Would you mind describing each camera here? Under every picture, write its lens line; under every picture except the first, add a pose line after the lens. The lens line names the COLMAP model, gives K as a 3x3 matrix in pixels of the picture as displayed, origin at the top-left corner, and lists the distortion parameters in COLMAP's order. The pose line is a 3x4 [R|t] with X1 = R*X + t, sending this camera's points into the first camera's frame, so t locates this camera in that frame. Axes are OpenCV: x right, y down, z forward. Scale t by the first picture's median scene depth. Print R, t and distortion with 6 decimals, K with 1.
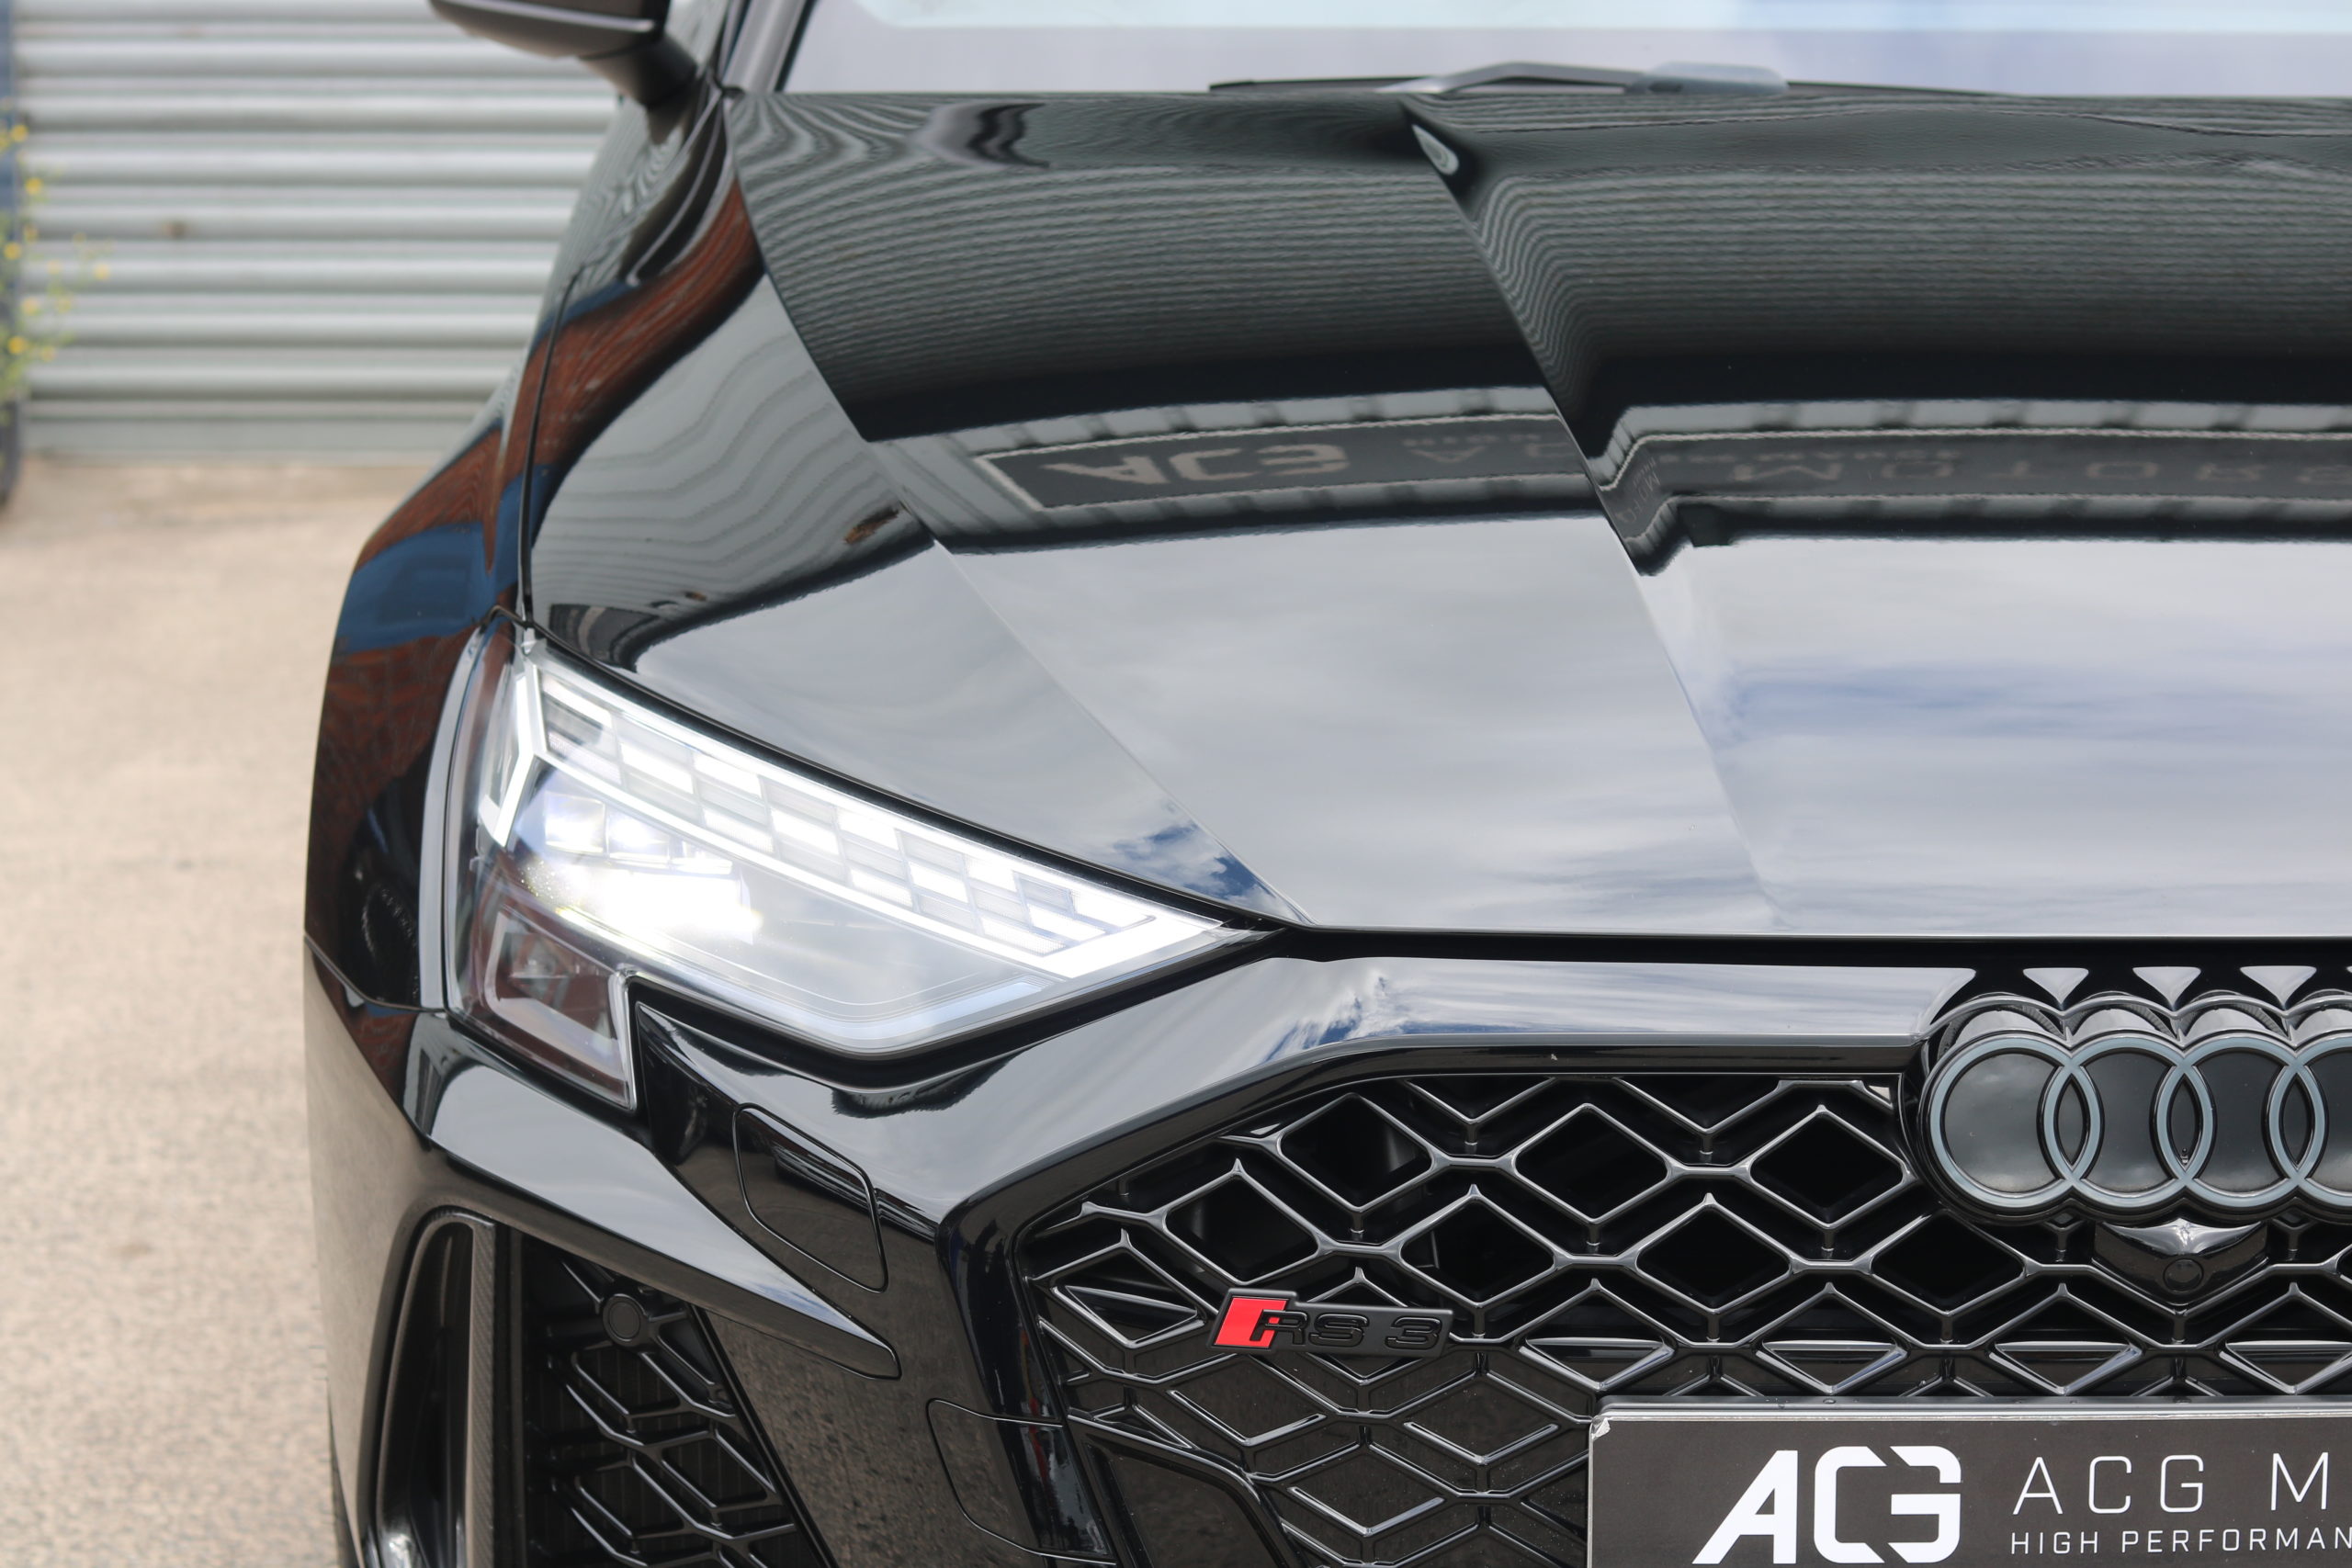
lens RADIAL K [[5466.0, 0, 1176.0], [0, 5466.0, 784.0], [0, 0, 1]] dist [-0.021922, -0.361211]
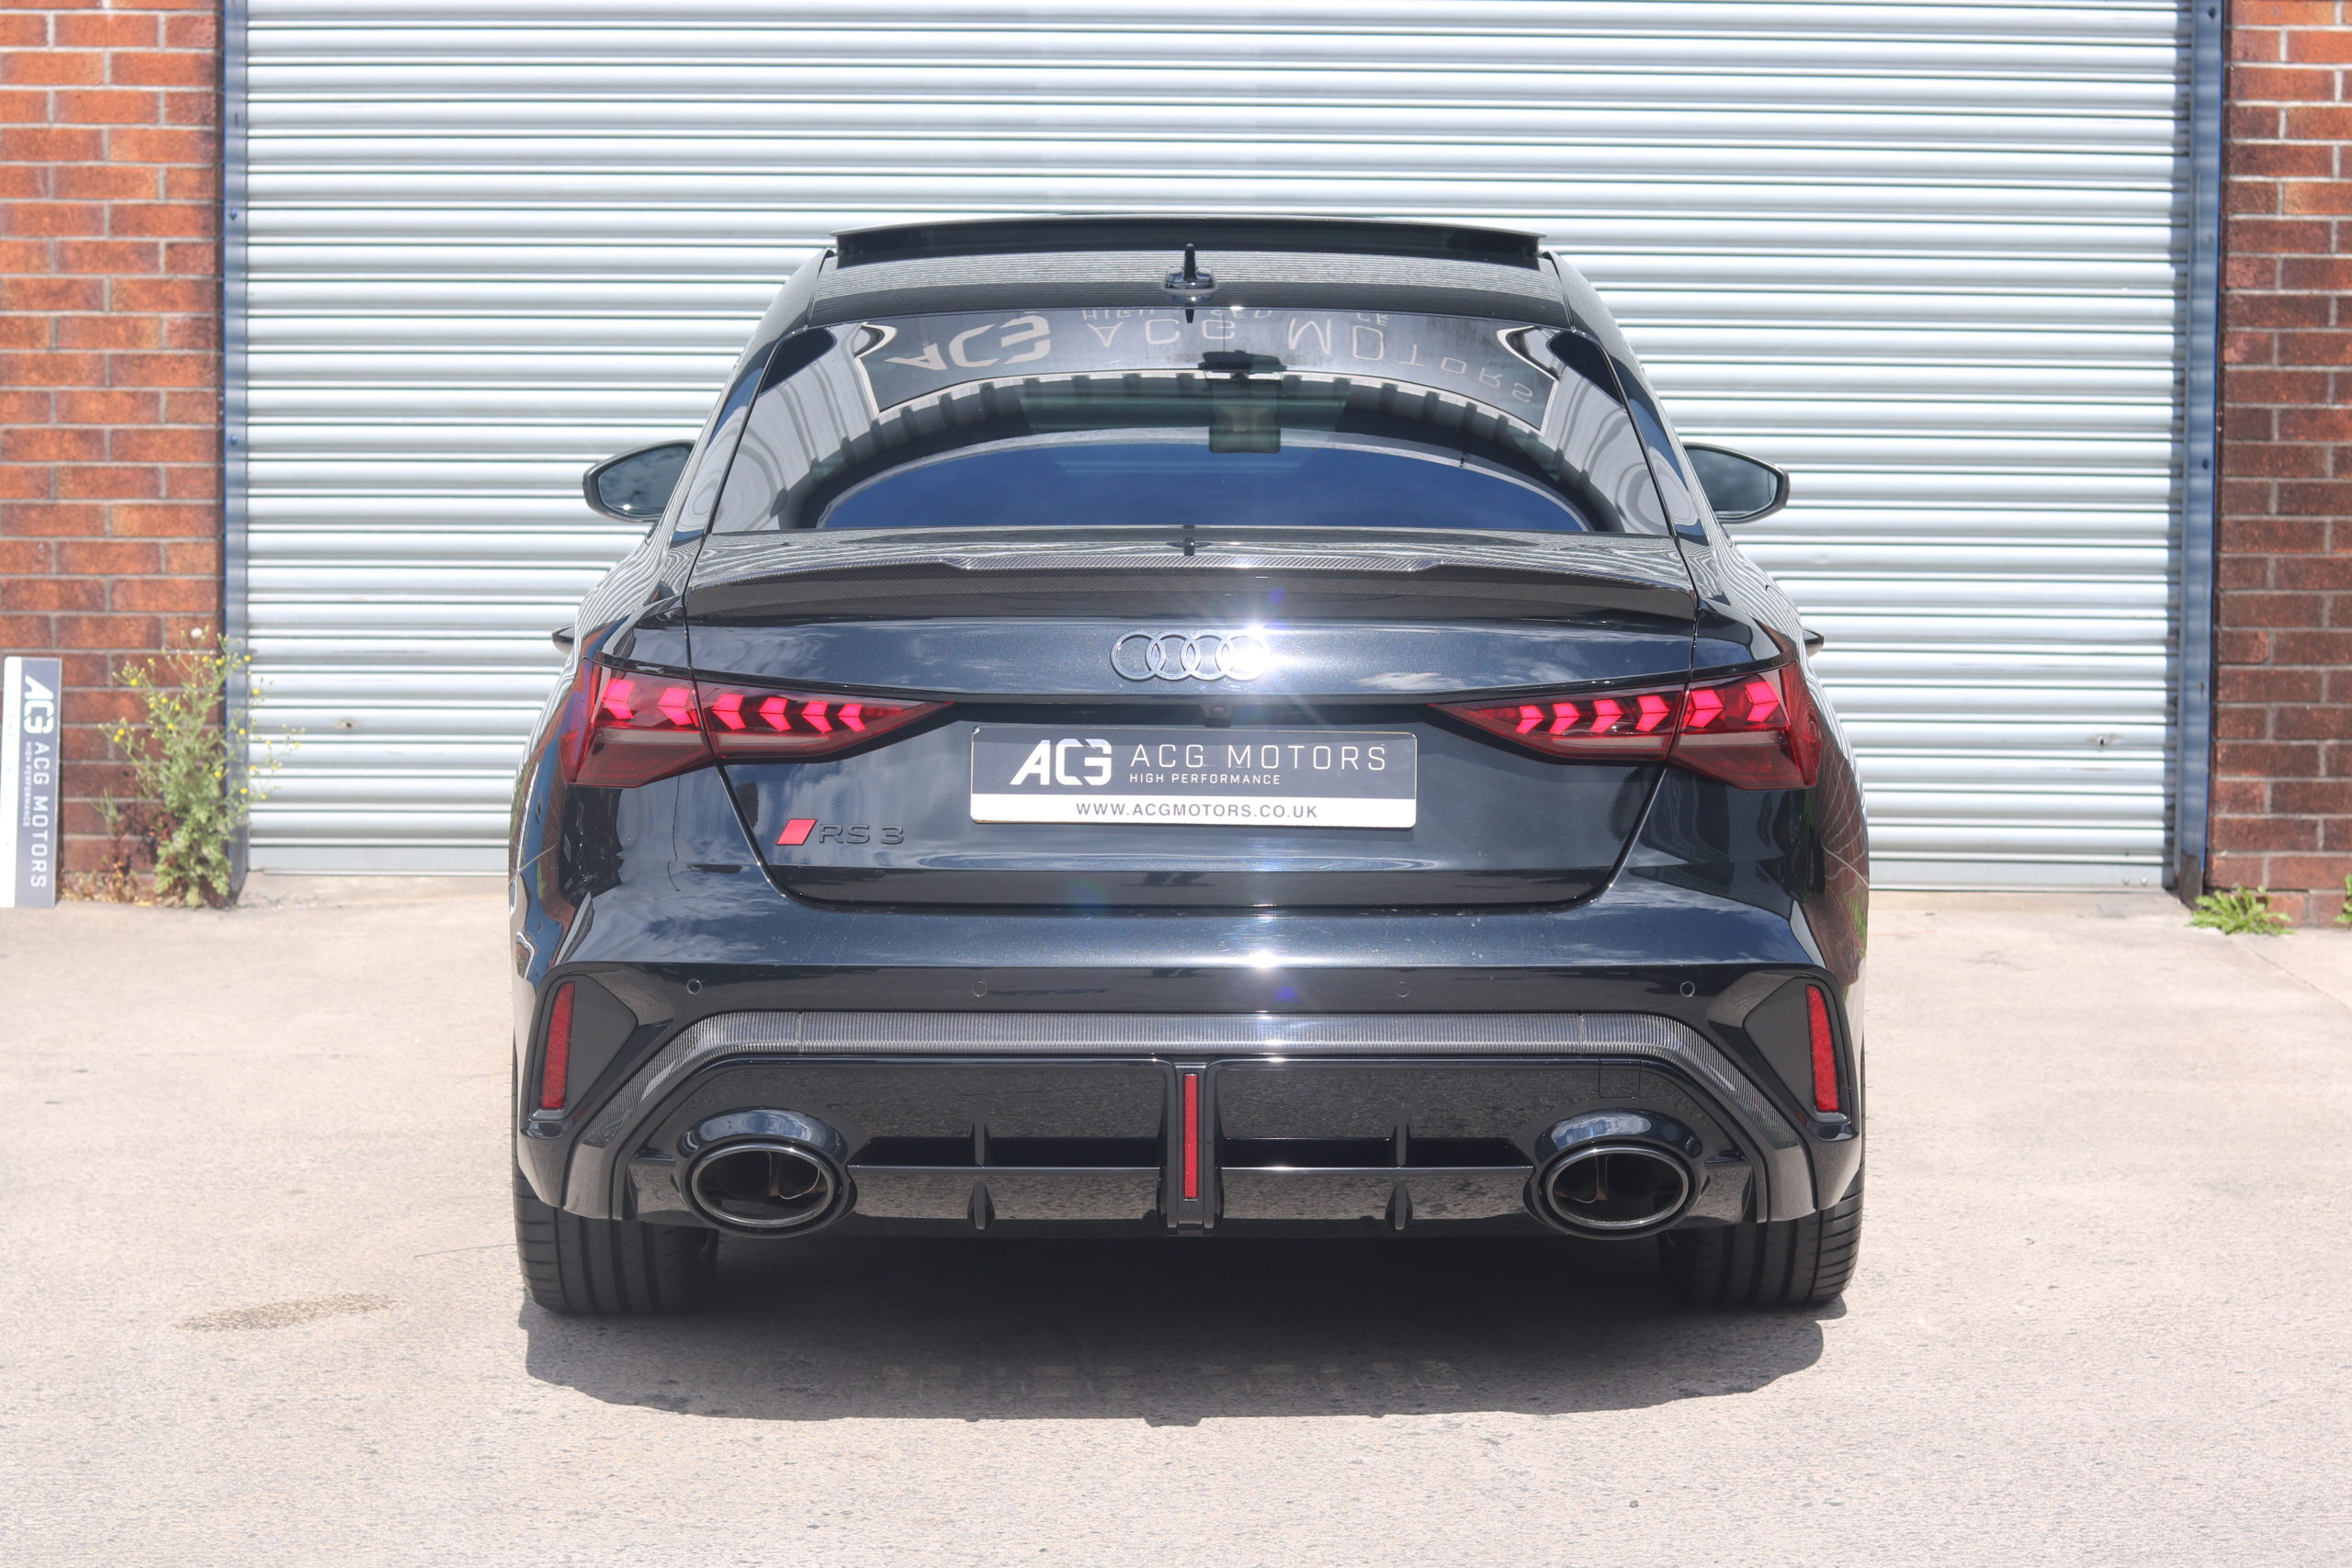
lens RADIAL K [[5466.0, 0, 1176.0], [0, 5466.0, 784.0], [0, 0, 1]] dist [-0.021922, -0.361211]
pose [[0.999273, -0.001868, -0.038069, 0.326494], [-0.002563, 0.993245, -0.116010, 0.277483], [0.038028, 0.116023, 0.992518, -1.555143]]
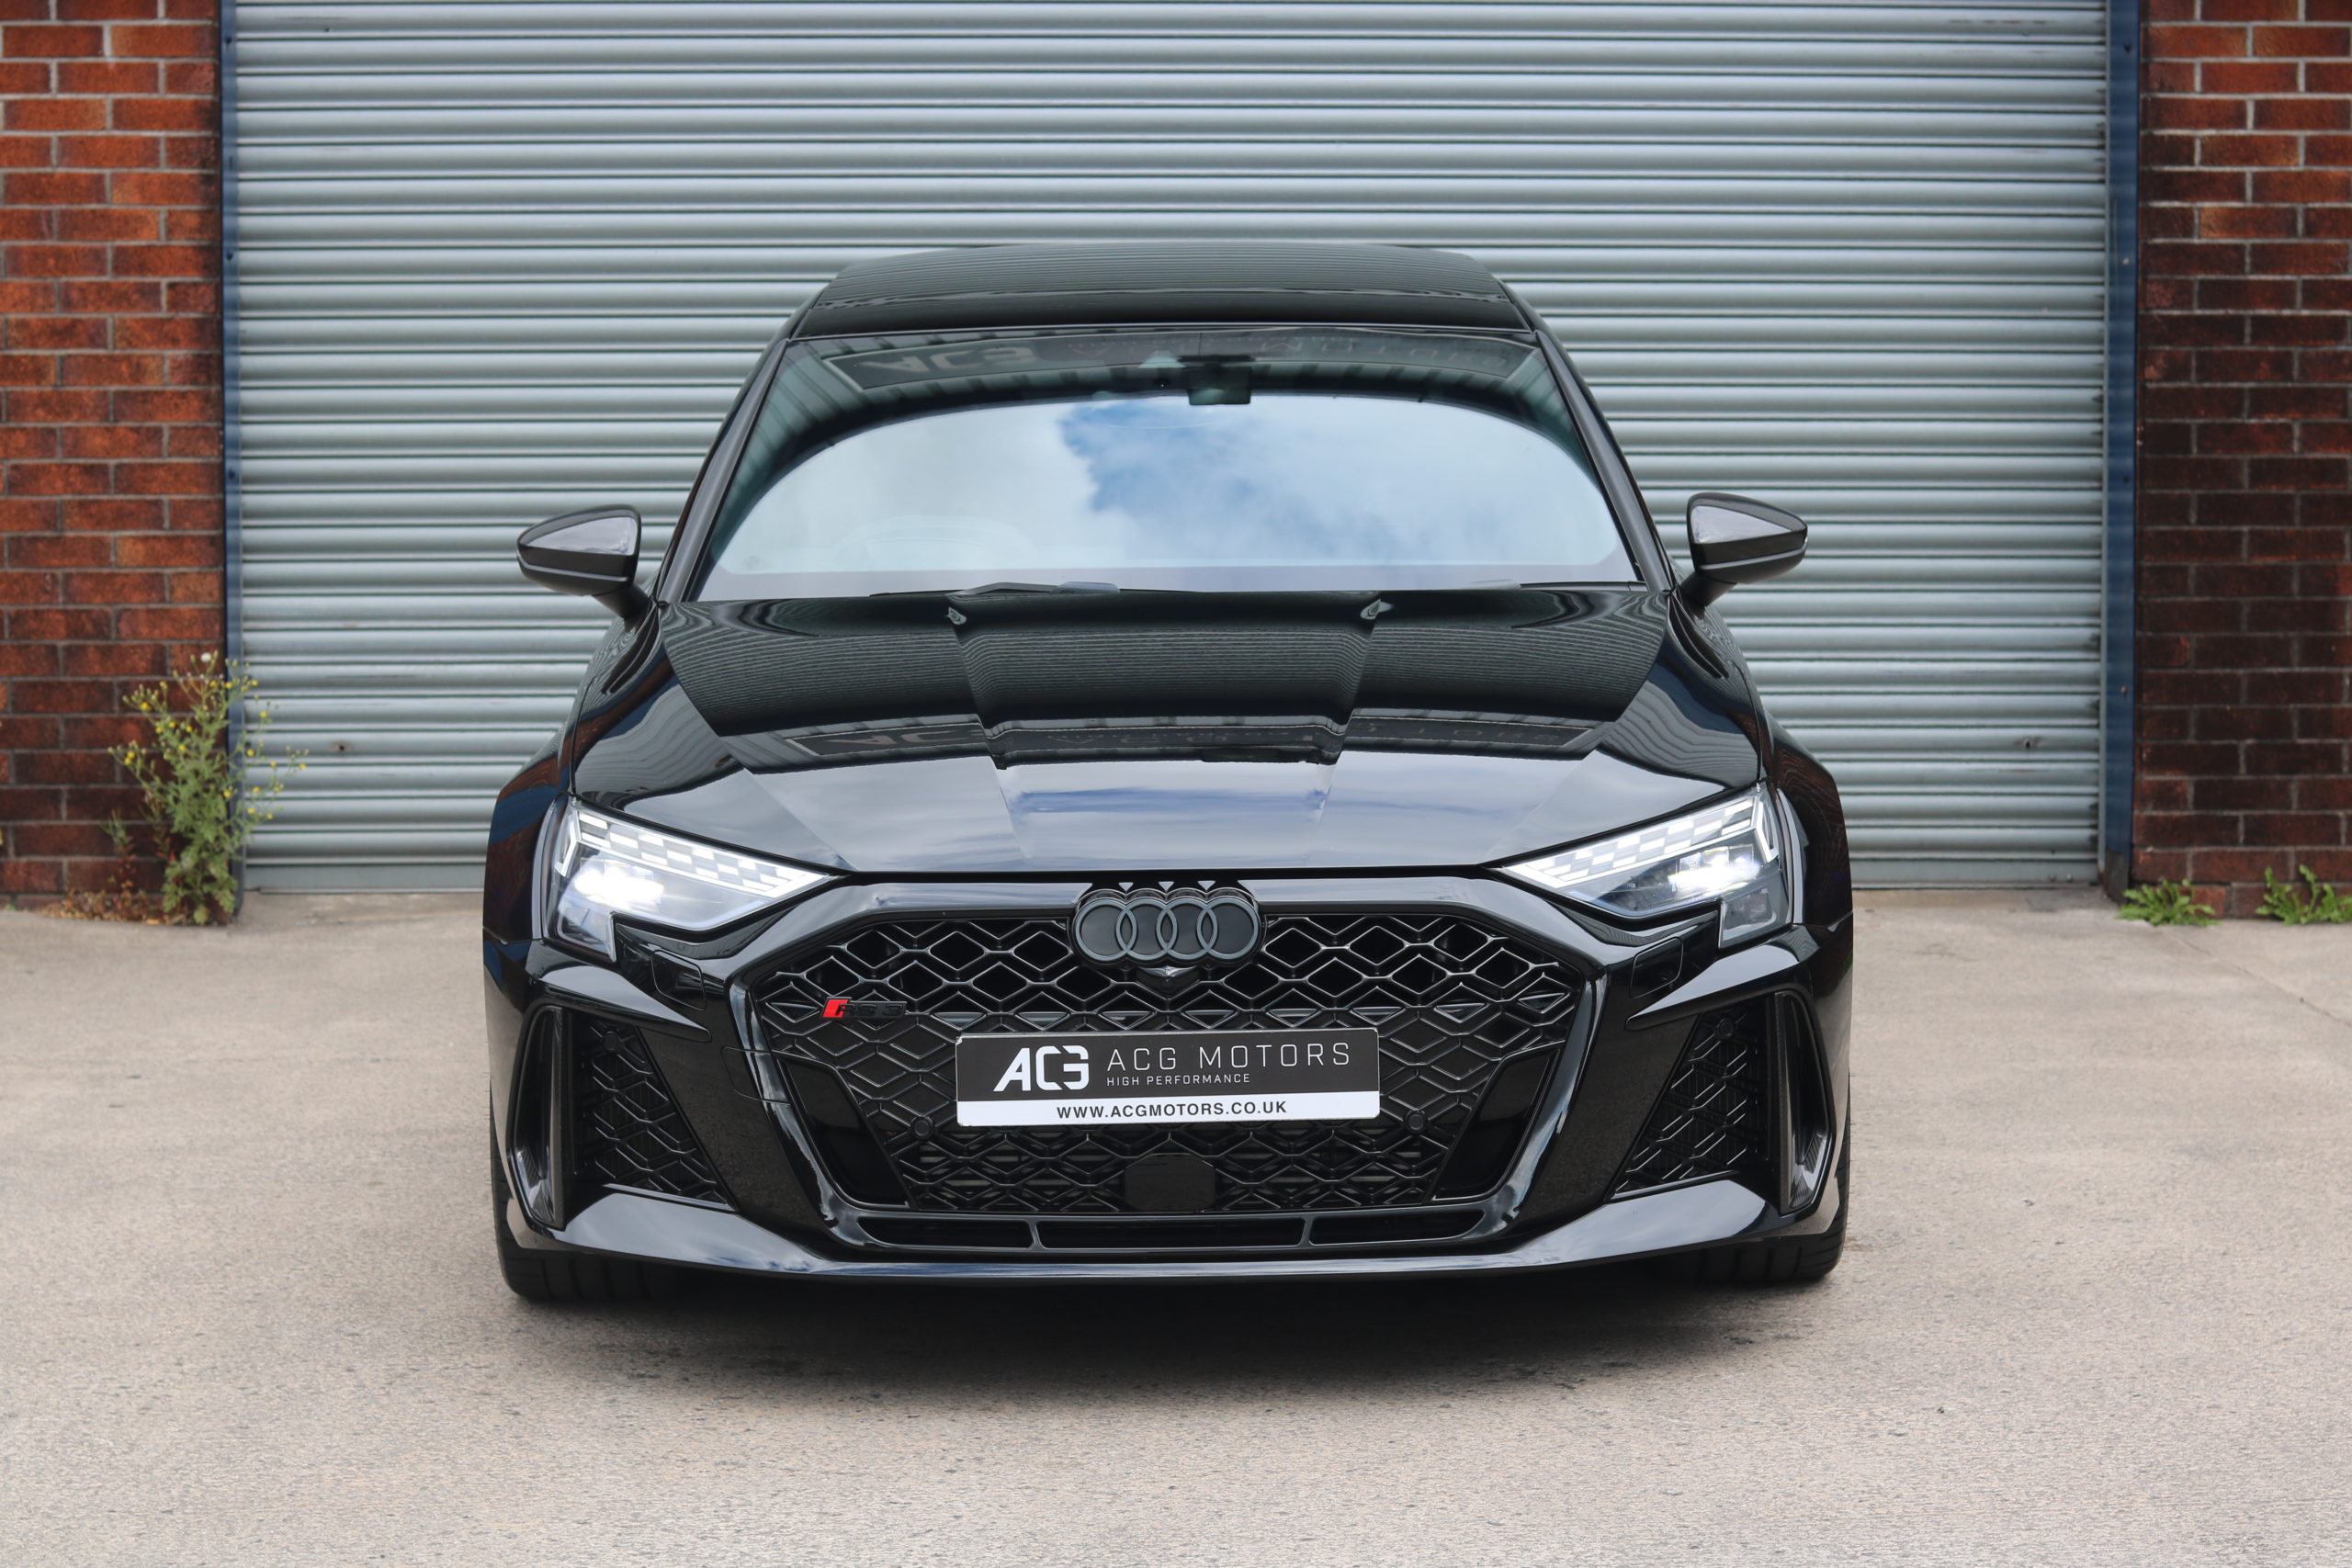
lens RADIAL K [[5466.0, 0, 1176.0], [0, 5466.0, 784.0], [0, 0, 1]] dist [-0.021922, -0.361211]
pose [[0.999900, -0.014092, -0.001244, 0.187154], [0.013833, 0.992340, -0.122763, 0.320327], [0.002964, 0.122733, 0.992435, -1.729099]]
